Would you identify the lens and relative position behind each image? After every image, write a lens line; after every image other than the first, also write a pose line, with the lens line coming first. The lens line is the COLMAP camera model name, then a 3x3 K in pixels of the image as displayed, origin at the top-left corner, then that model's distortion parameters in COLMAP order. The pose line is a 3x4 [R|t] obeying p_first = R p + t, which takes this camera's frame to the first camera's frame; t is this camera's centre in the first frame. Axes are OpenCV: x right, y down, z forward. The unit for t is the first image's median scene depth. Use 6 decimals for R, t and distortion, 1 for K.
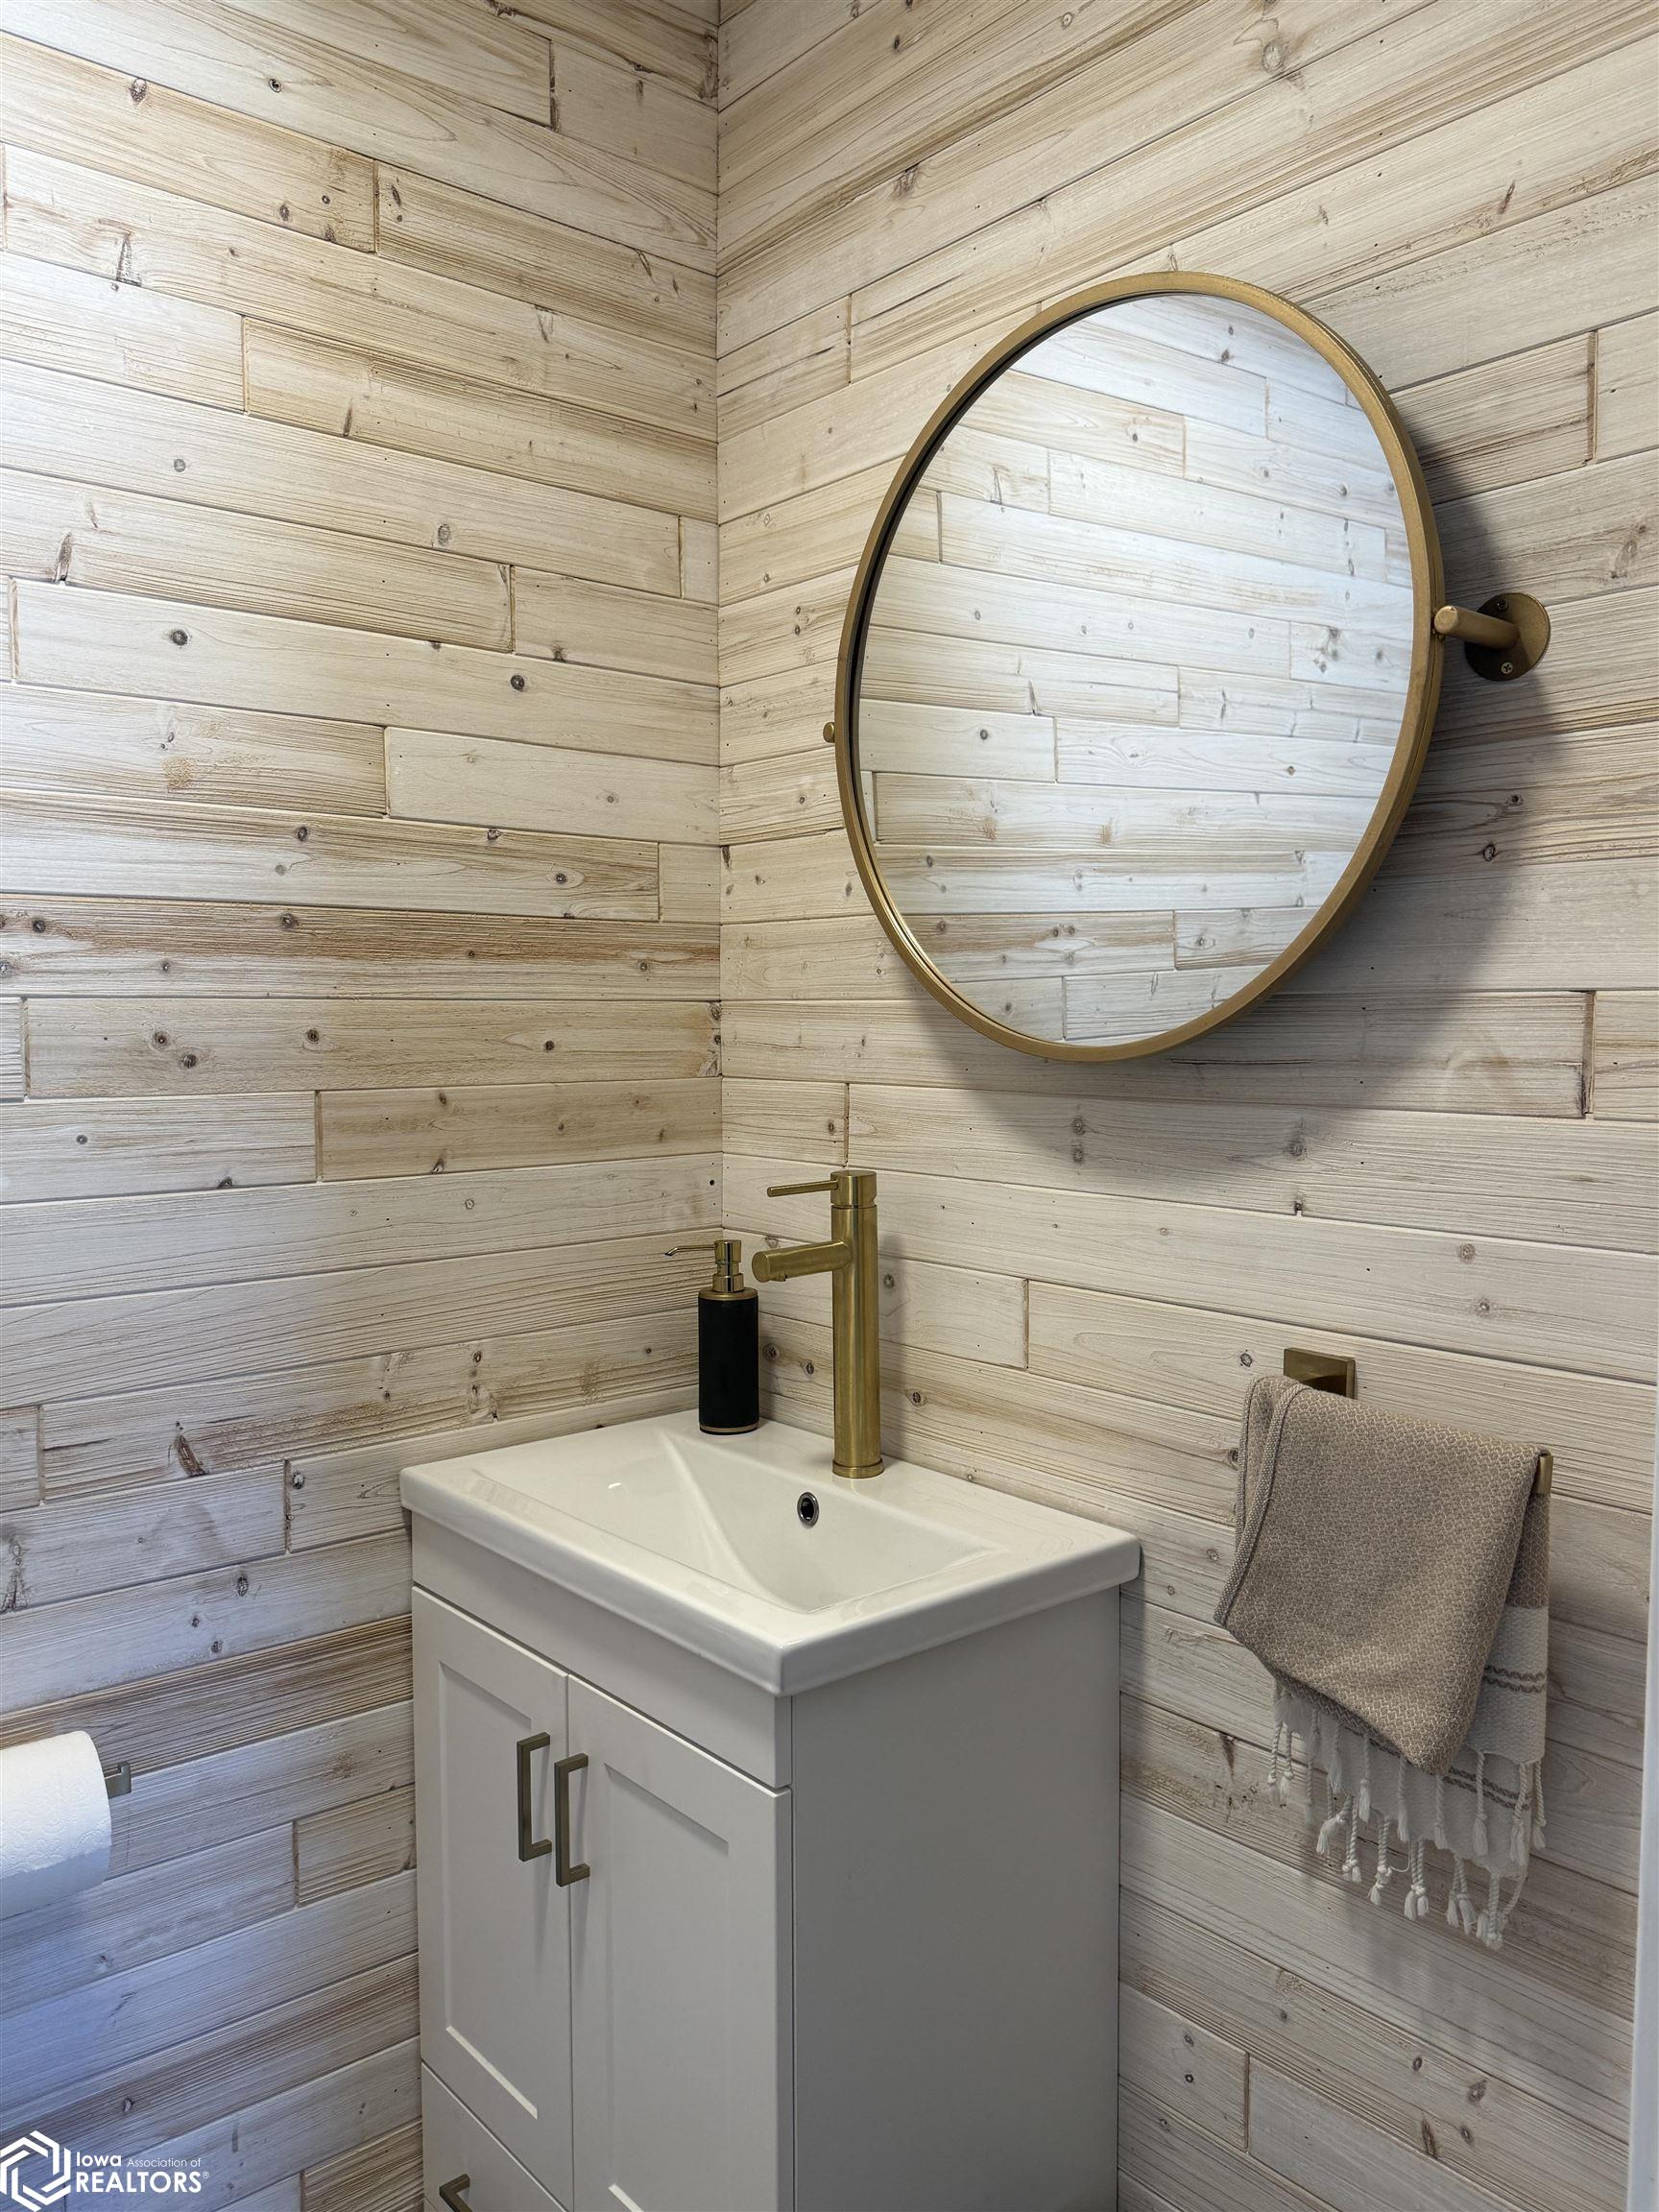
lens RADIAL K [[1632.9, 0, 825.2], [0, 1632.9, 1108.2], [0, 0, 1]] dist [0.025705, -0.031295]
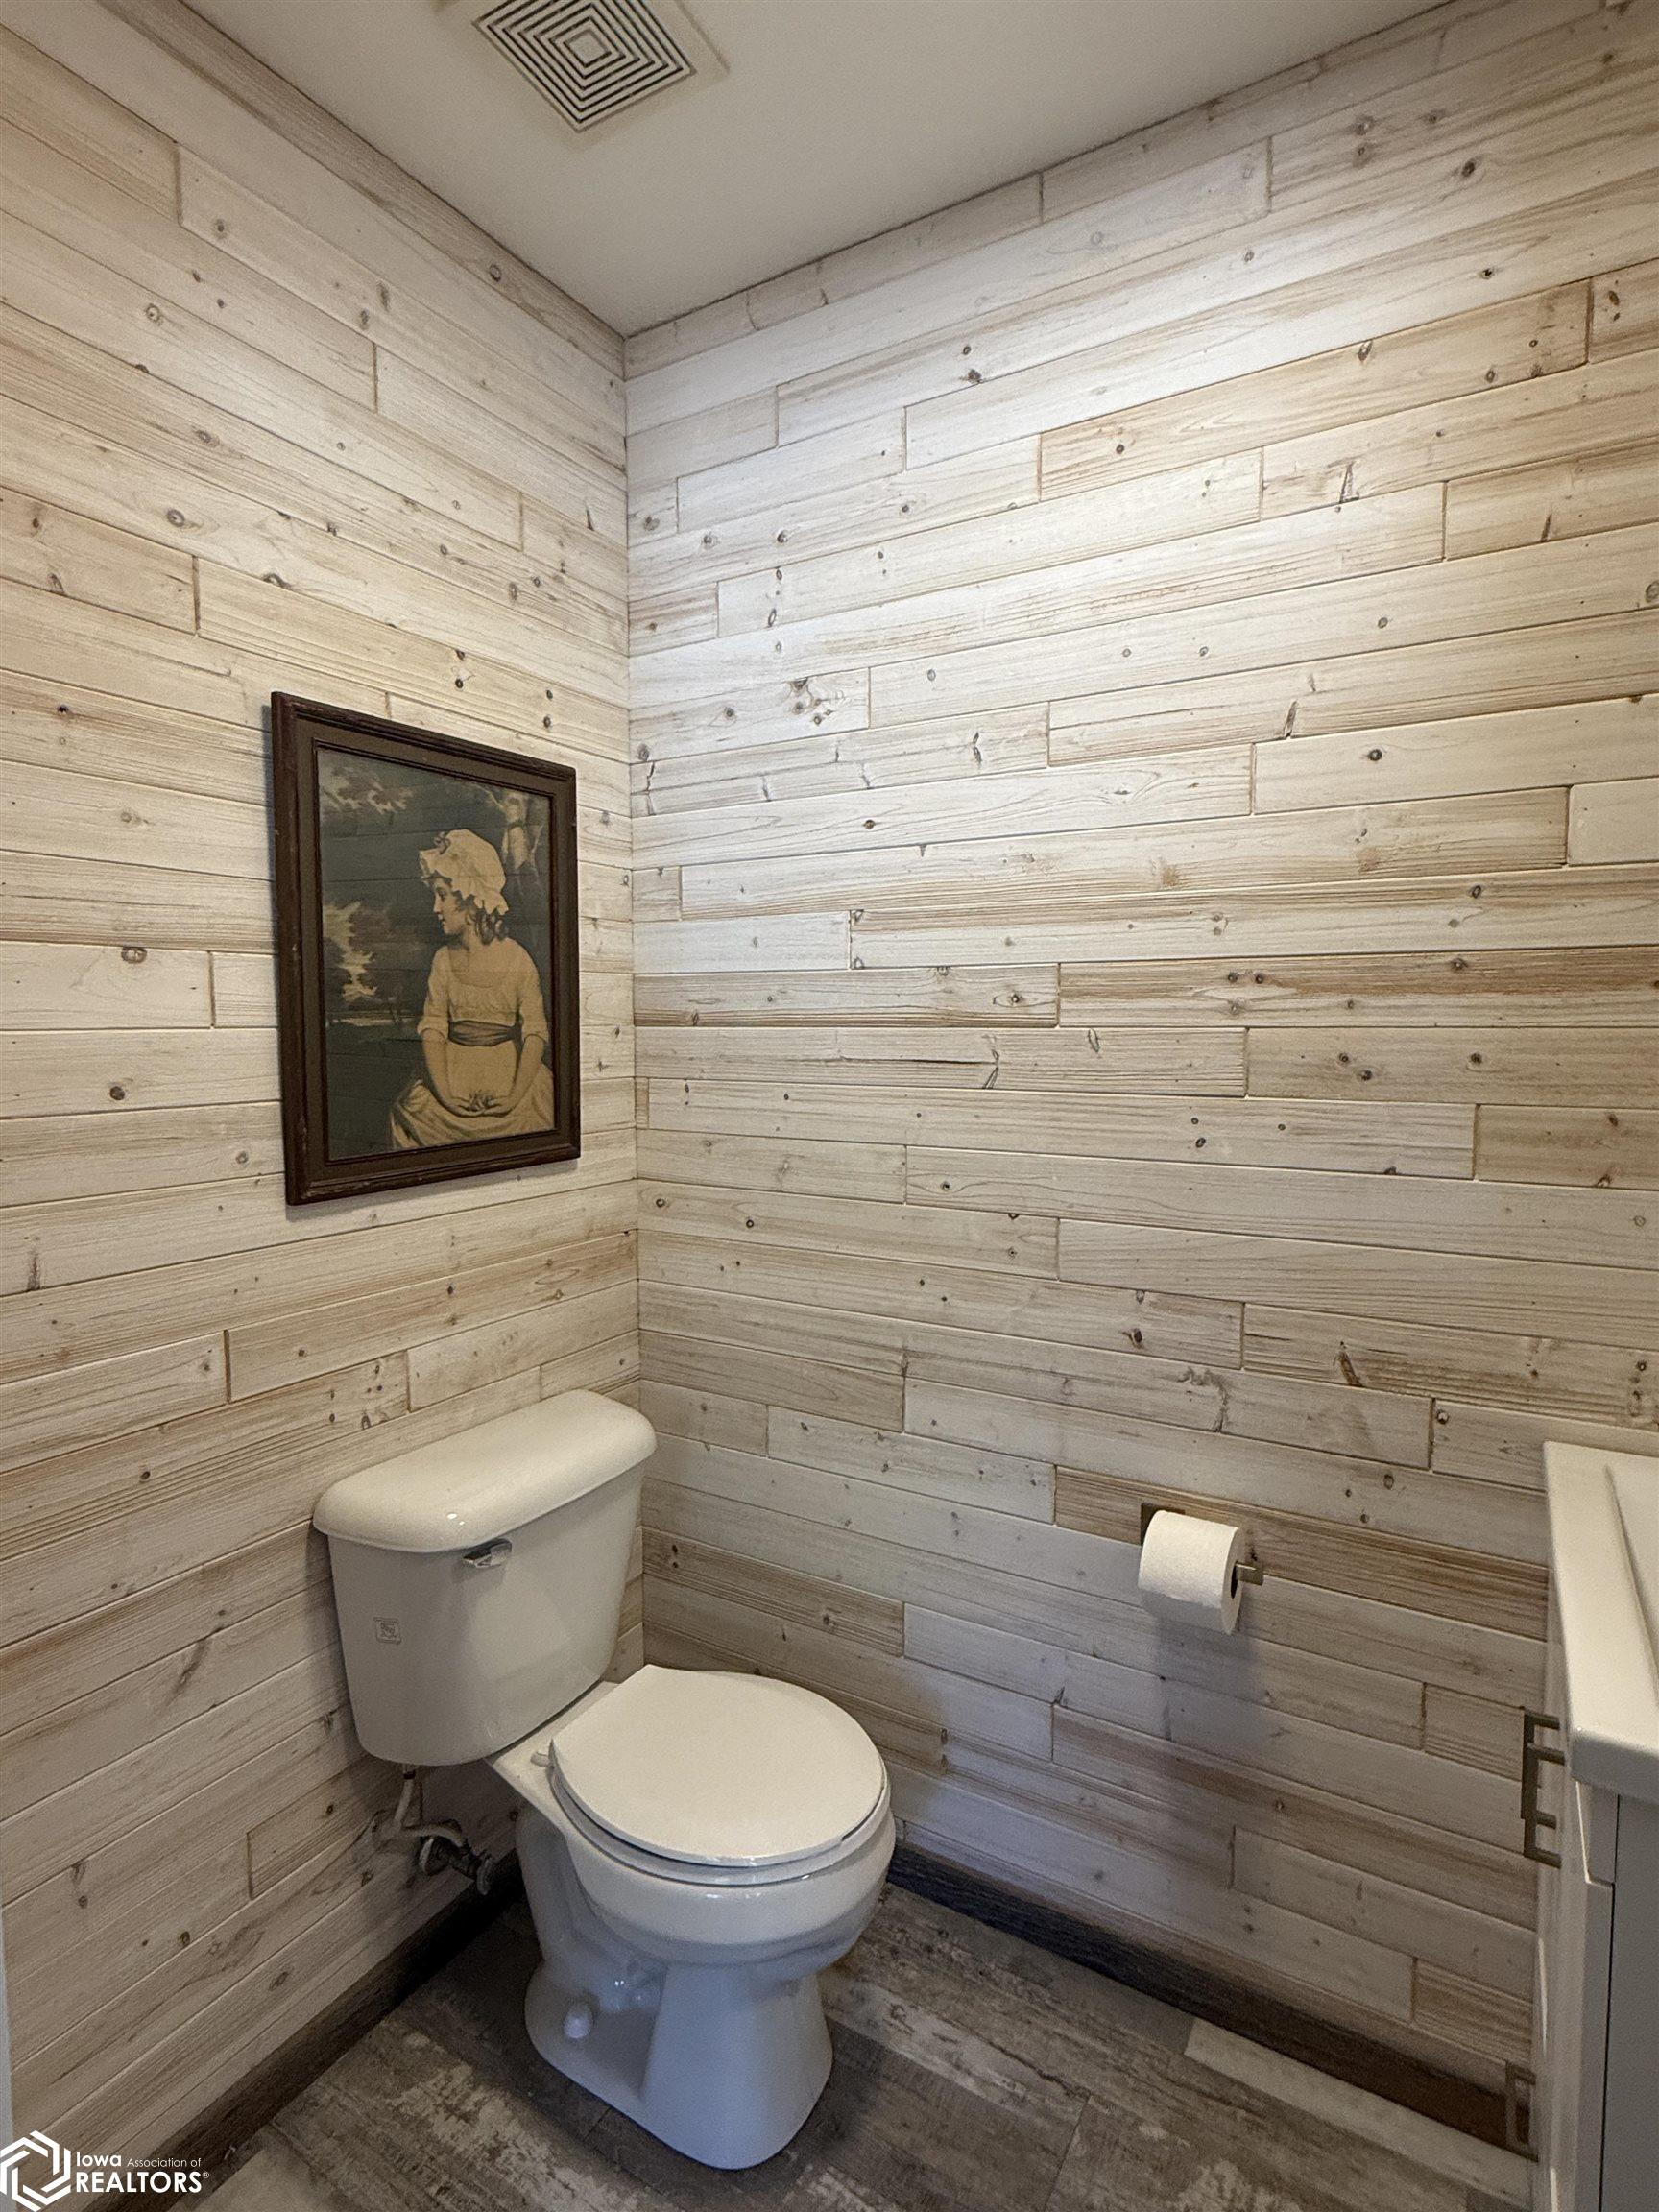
lens RADIAL K [[1137.5, 0, 820.7], [0, 1137.5, 1107.8], [0, 0, 1]] dist [-0.002829, -0.001431]
pose [[0.321986, 0.069655, -0.944179, 0.330469], [-0.055226, 0.996974, 0.054716, -0.027881], [0.945132, 0.034525, 0.324858, 0.277589]]
